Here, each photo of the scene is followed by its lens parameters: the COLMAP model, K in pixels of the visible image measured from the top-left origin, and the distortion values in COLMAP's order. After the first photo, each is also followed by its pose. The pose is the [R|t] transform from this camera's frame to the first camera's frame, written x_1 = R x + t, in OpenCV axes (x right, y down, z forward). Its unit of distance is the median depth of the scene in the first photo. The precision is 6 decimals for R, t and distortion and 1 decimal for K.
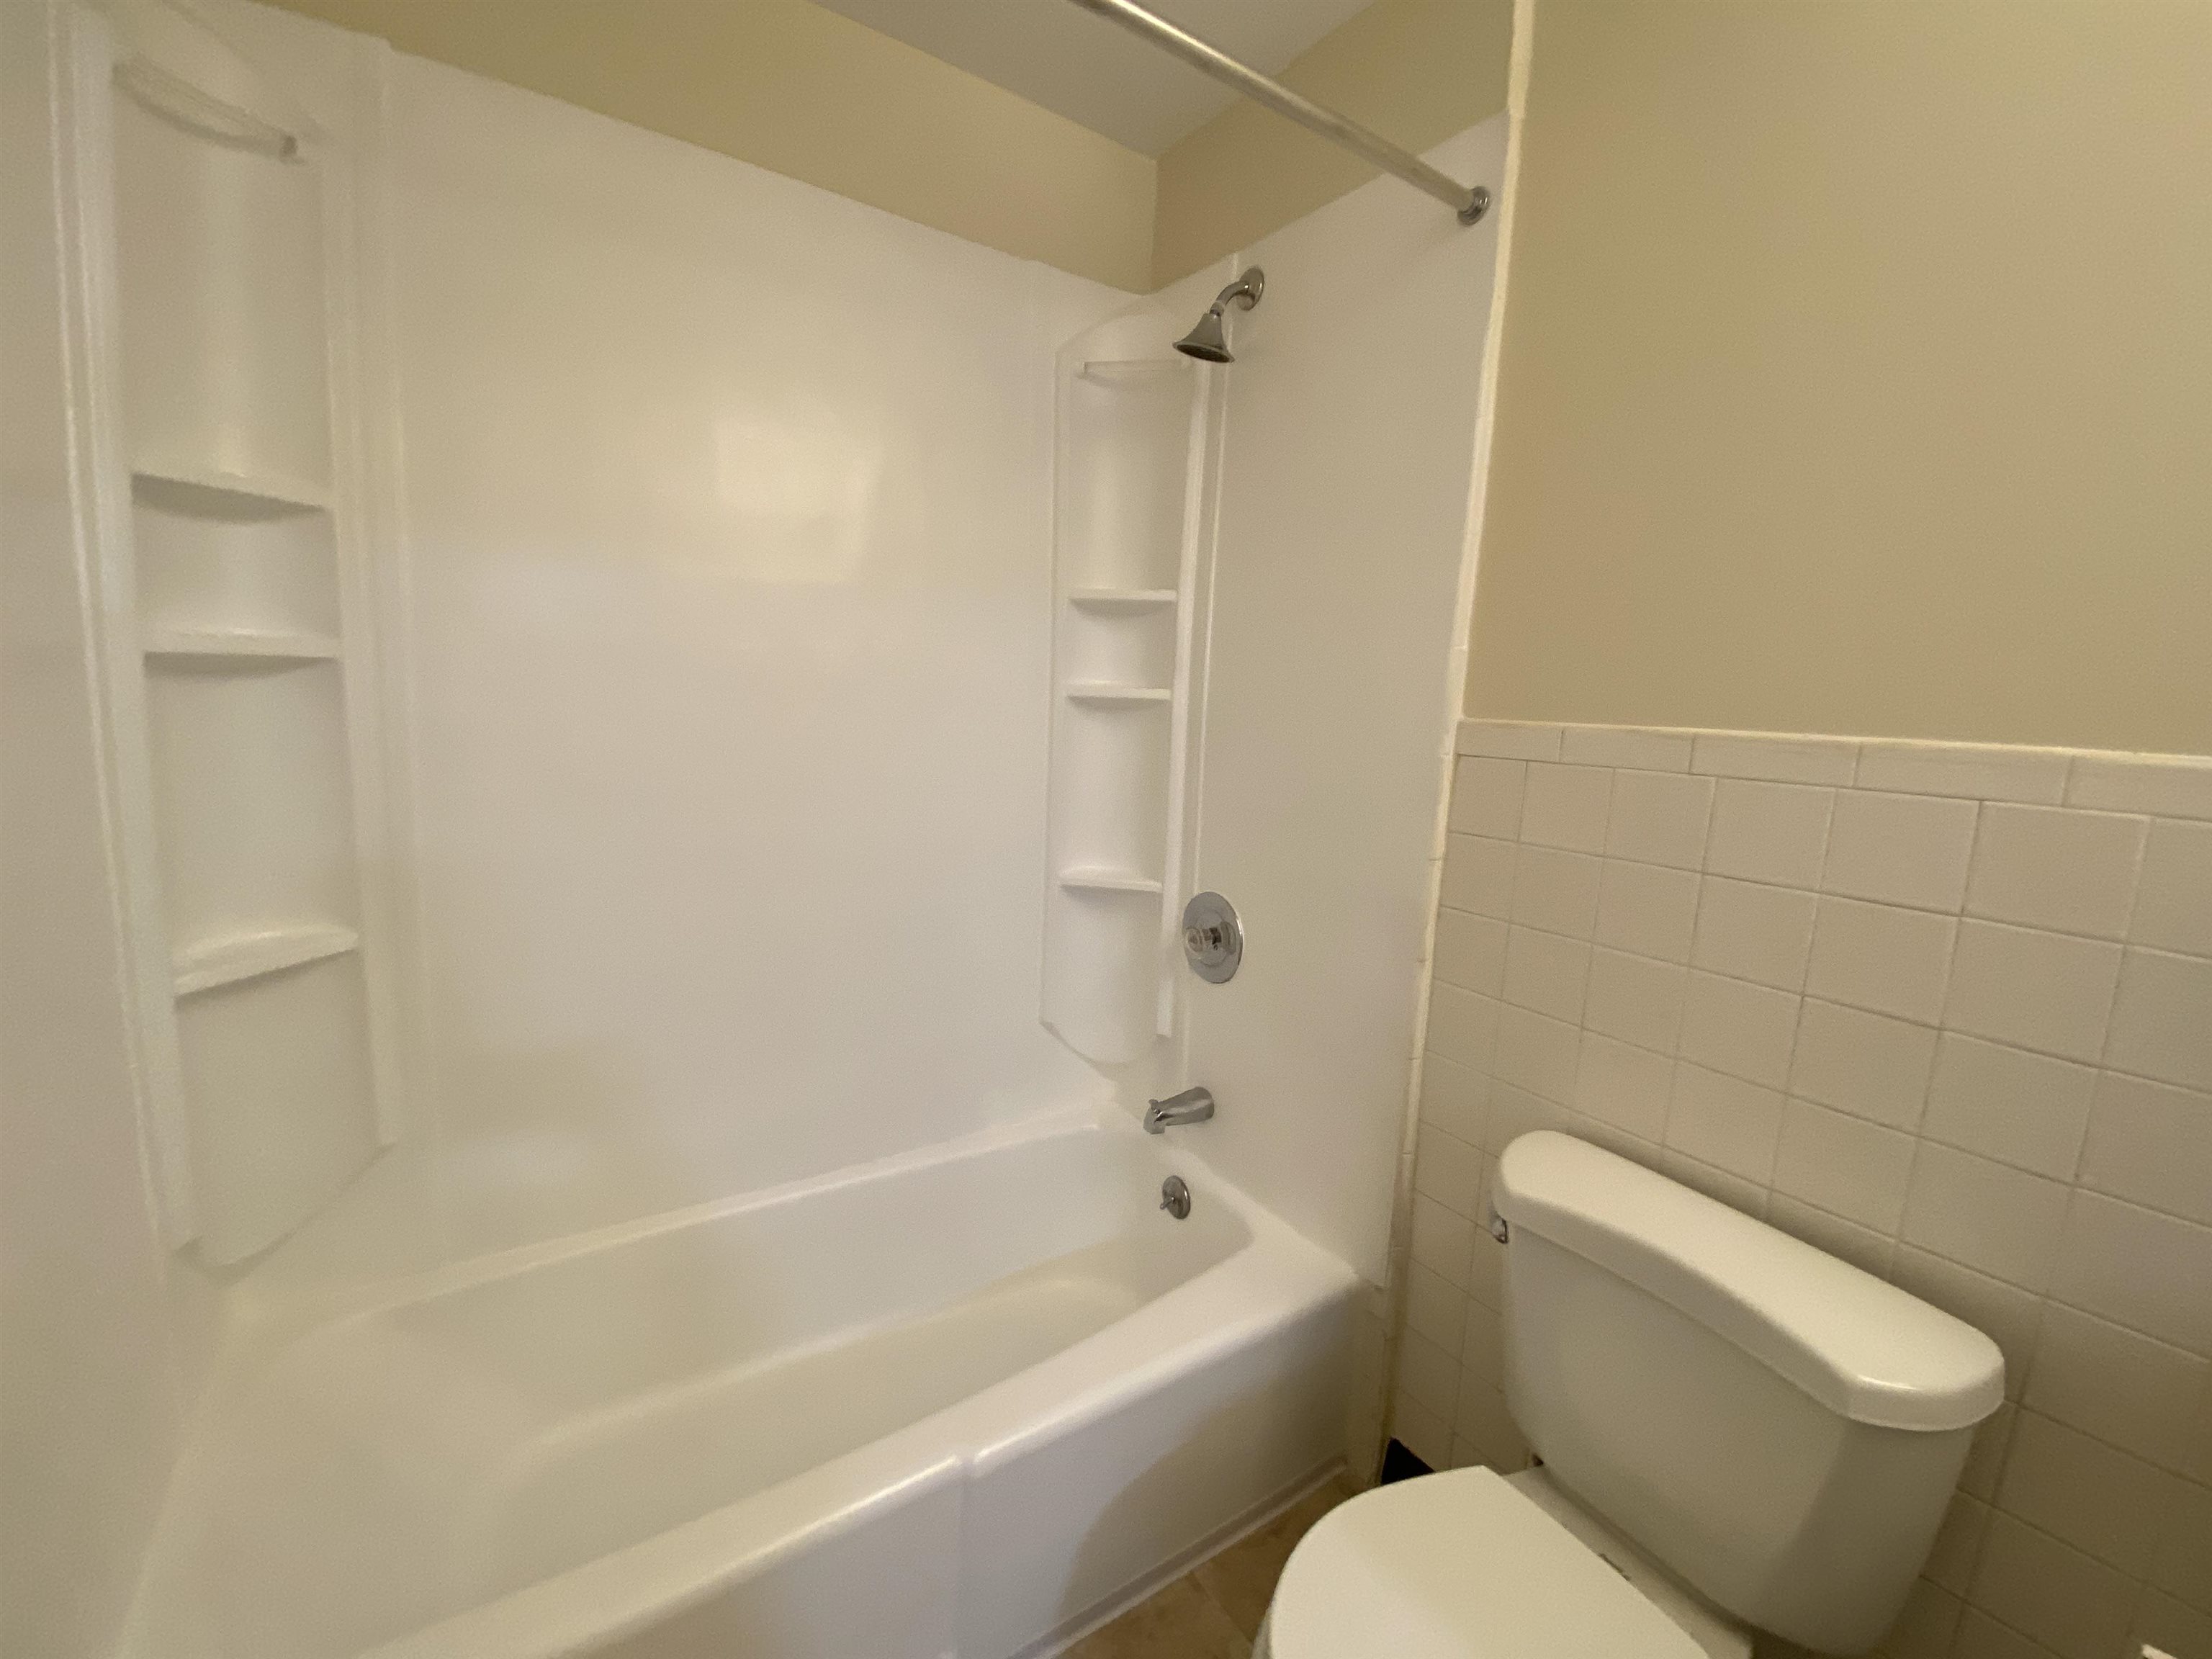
lens RADIAL K [[893.2, 0, 1099.9], [0, 893.2, 832.6], [0, 0, 1]] dist [0.012121, -0.015637]
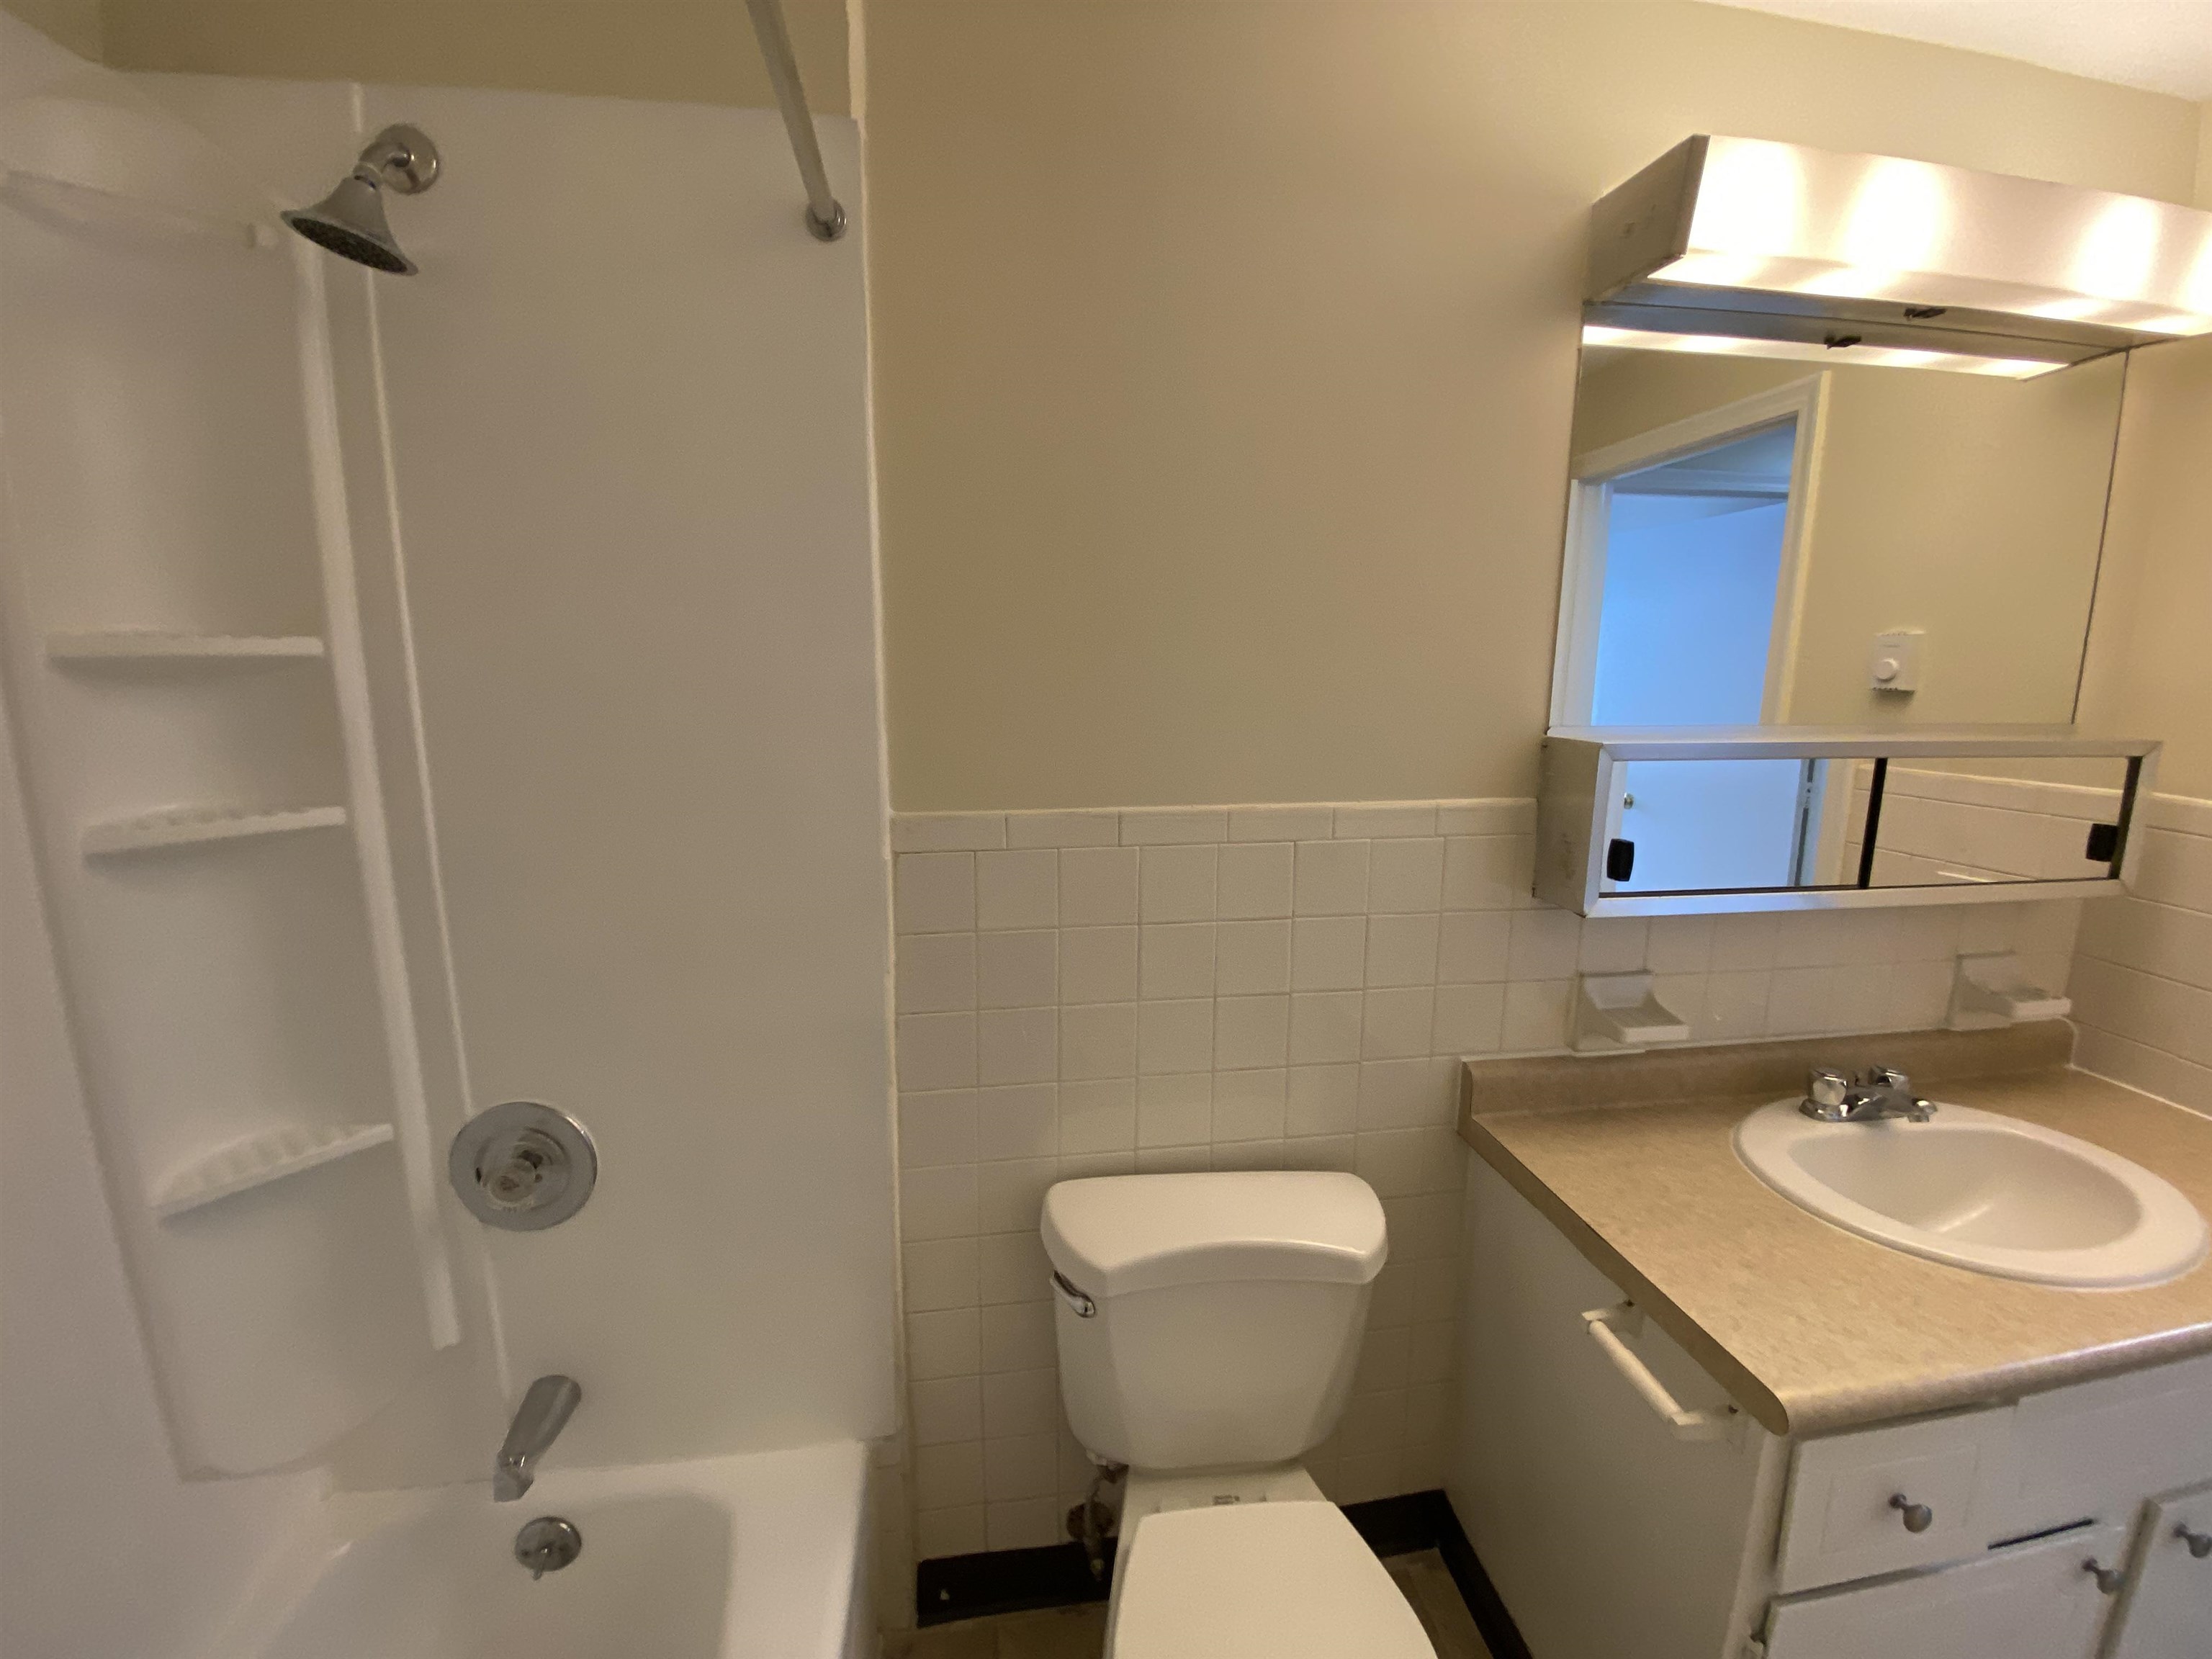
lens RADIAL K [[893.2, 0, 1101.7], [0, 893.2, 811.5], [0, 0, 1]] dist [0.012121, -0.015637]
pose [[0.425523, -0.195980, 0.883471, -0.253903], [0.147289, 0.978249, 0.146063, -0.193721], [-0.892881, 0.067972, 0.445134, 0.342606]]
